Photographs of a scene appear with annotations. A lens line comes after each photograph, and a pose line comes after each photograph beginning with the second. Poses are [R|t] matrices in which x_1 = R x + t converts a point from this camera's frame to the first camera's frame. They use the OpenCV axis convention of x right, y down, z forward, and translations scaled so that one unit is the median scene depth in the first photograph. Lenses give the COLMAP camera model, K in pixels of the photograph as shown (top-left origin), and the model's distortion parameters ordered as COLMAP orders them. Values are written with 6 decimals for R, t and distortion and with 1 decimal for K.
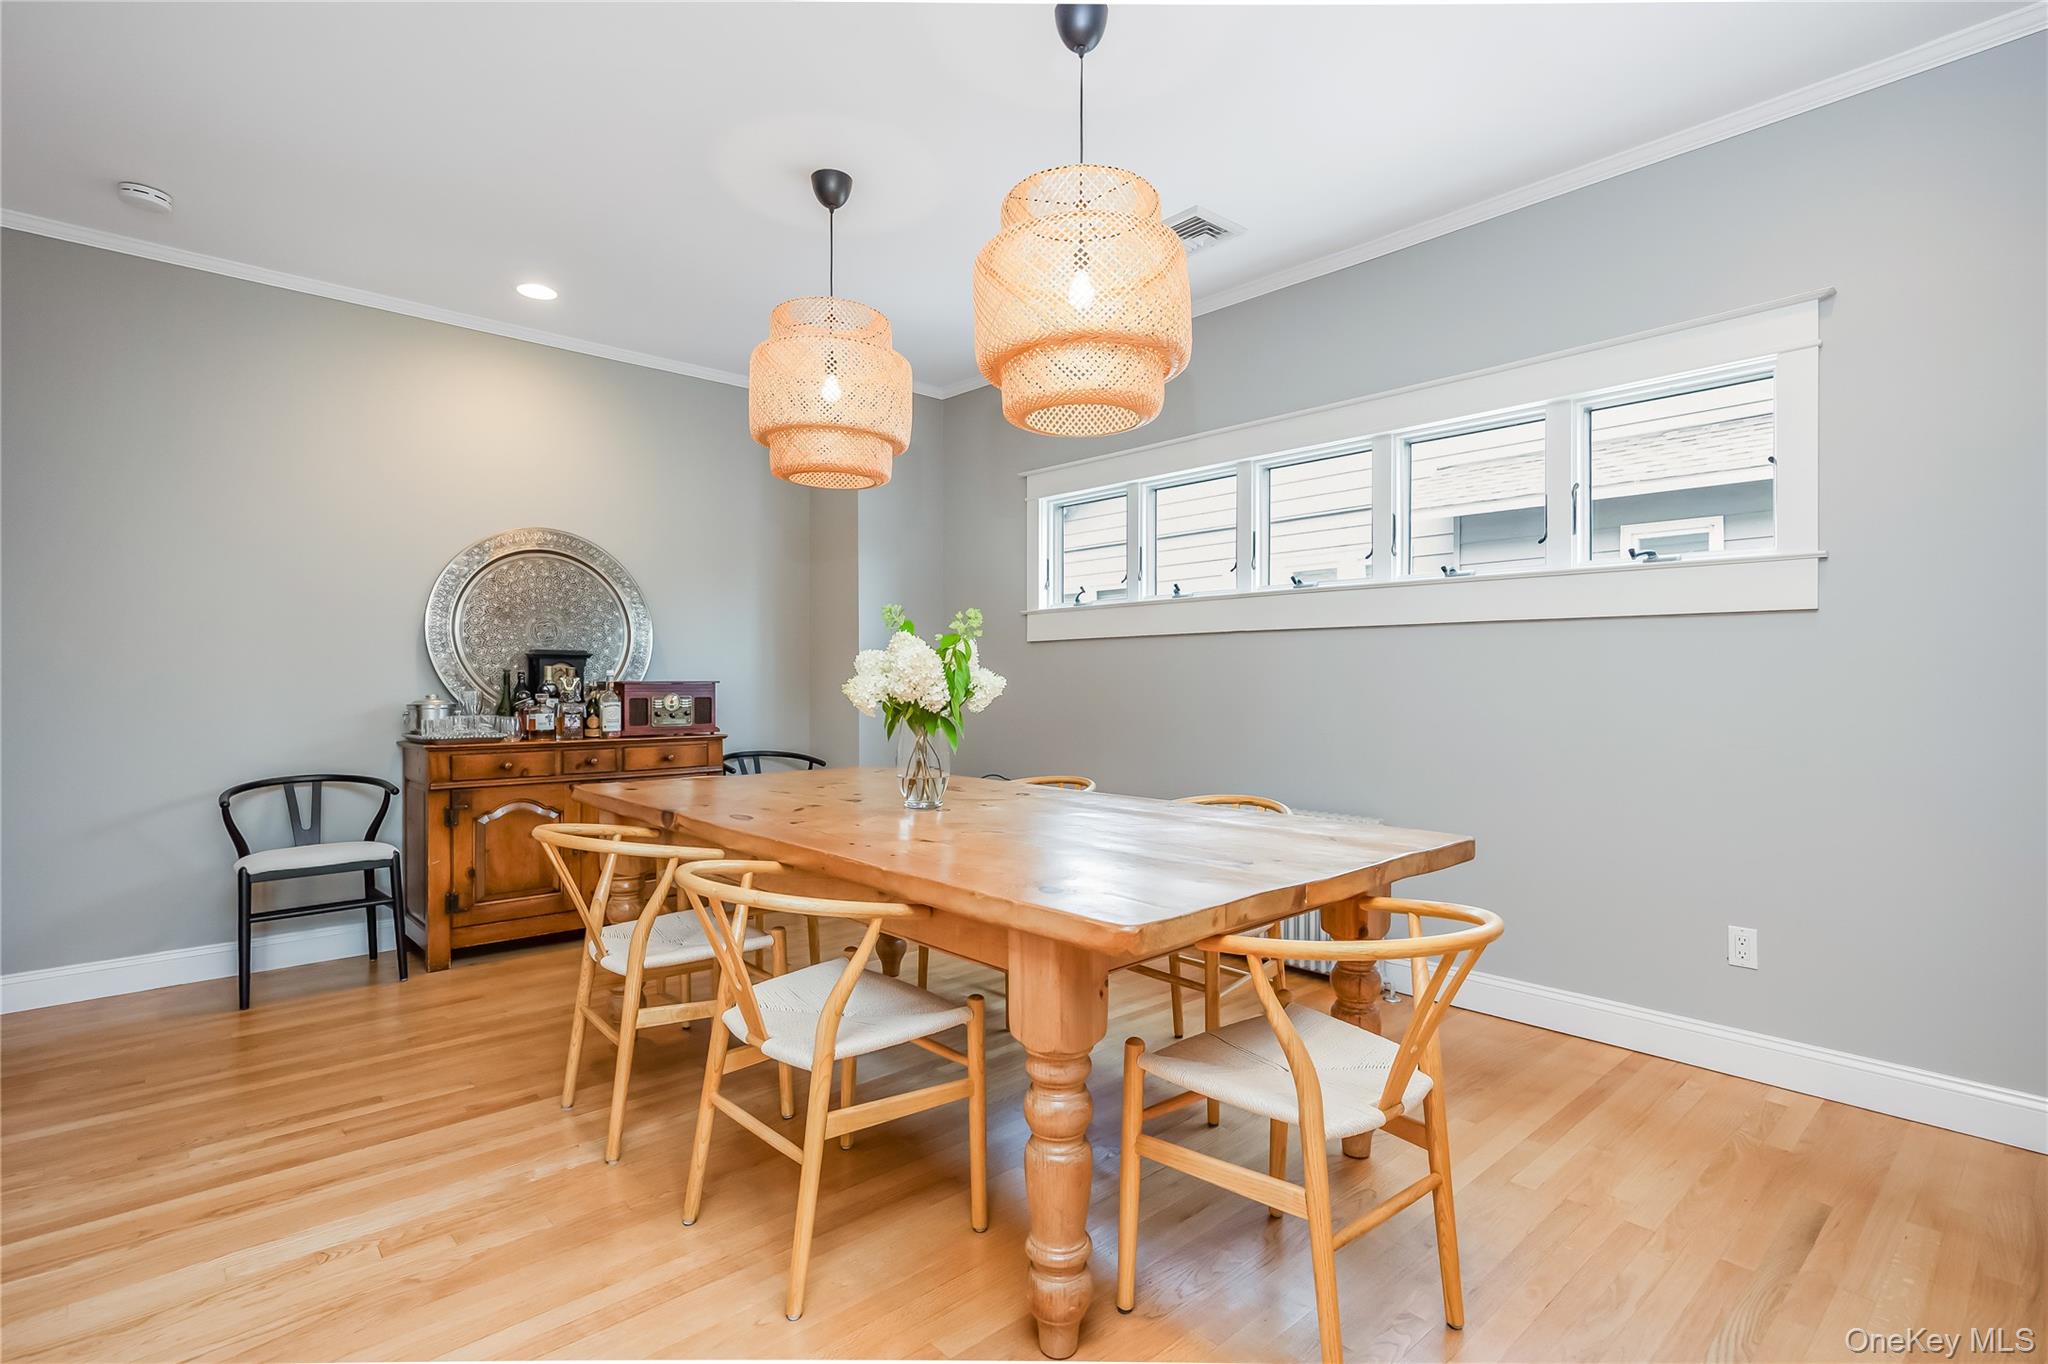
lens RADIAL K [[1005.4, 0, 1023.0], [0, 1005.4, 678.0], [0, 0, 1]] dist [-0.000177, -0.000004]
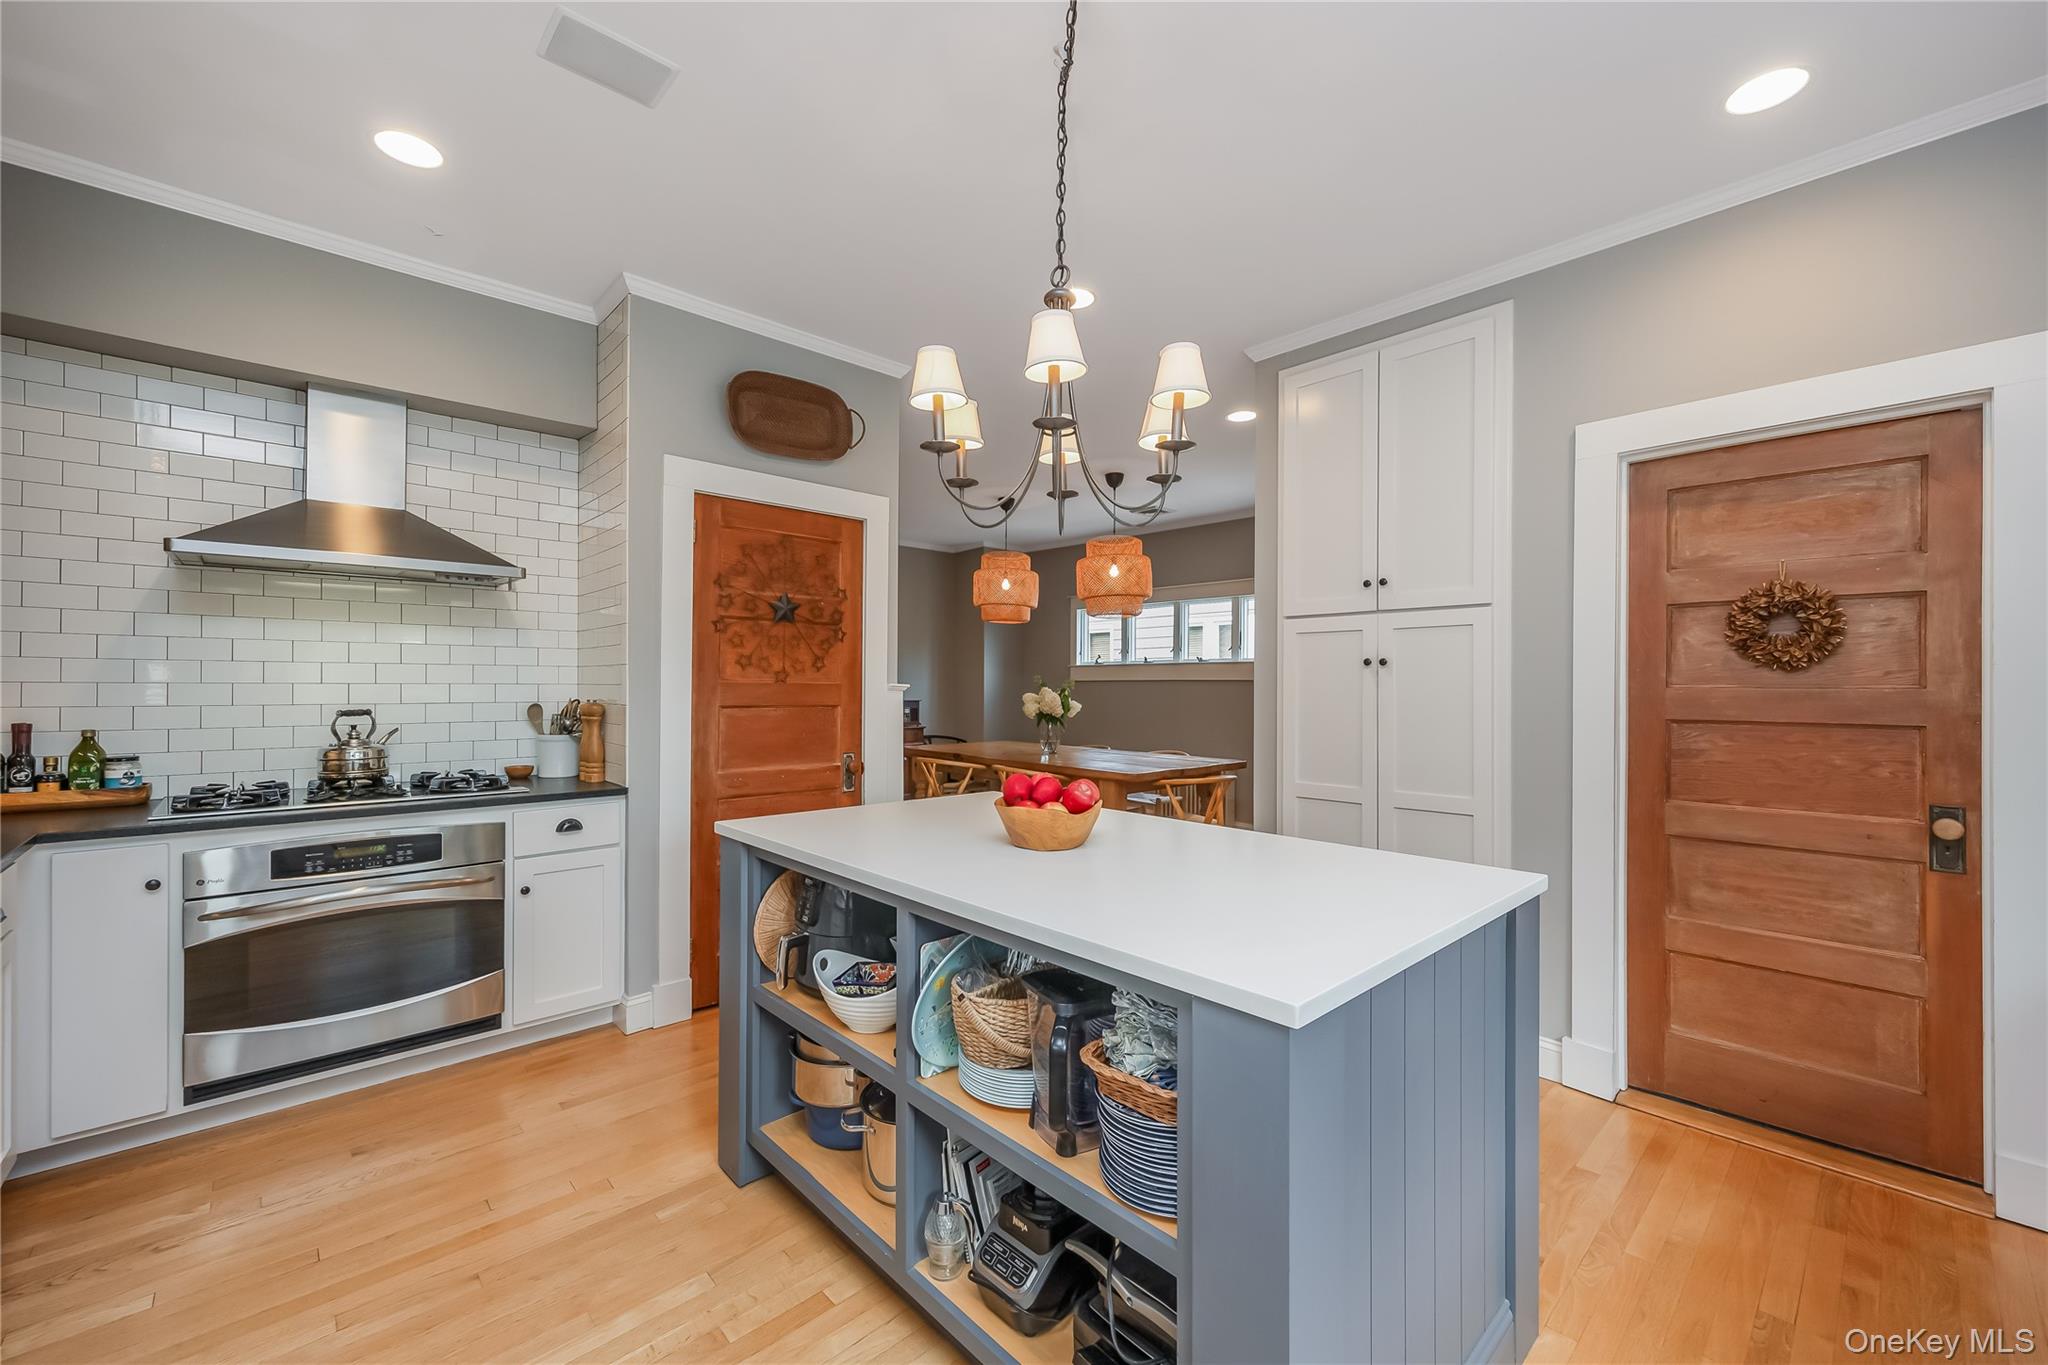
lens RADIAL K [[821.1, 0, 1025.6], [0, 821.1, 684.9], [0, 0, 1]] dist [0.006891, -0.000058]
pose [[0.999943, 0.001111, 0.010624, -0.127597], [-0.001132, 0.999997, 0.001947, -0.037376], [-0.010622, -0.001959, 0.999942, -0.788832]]
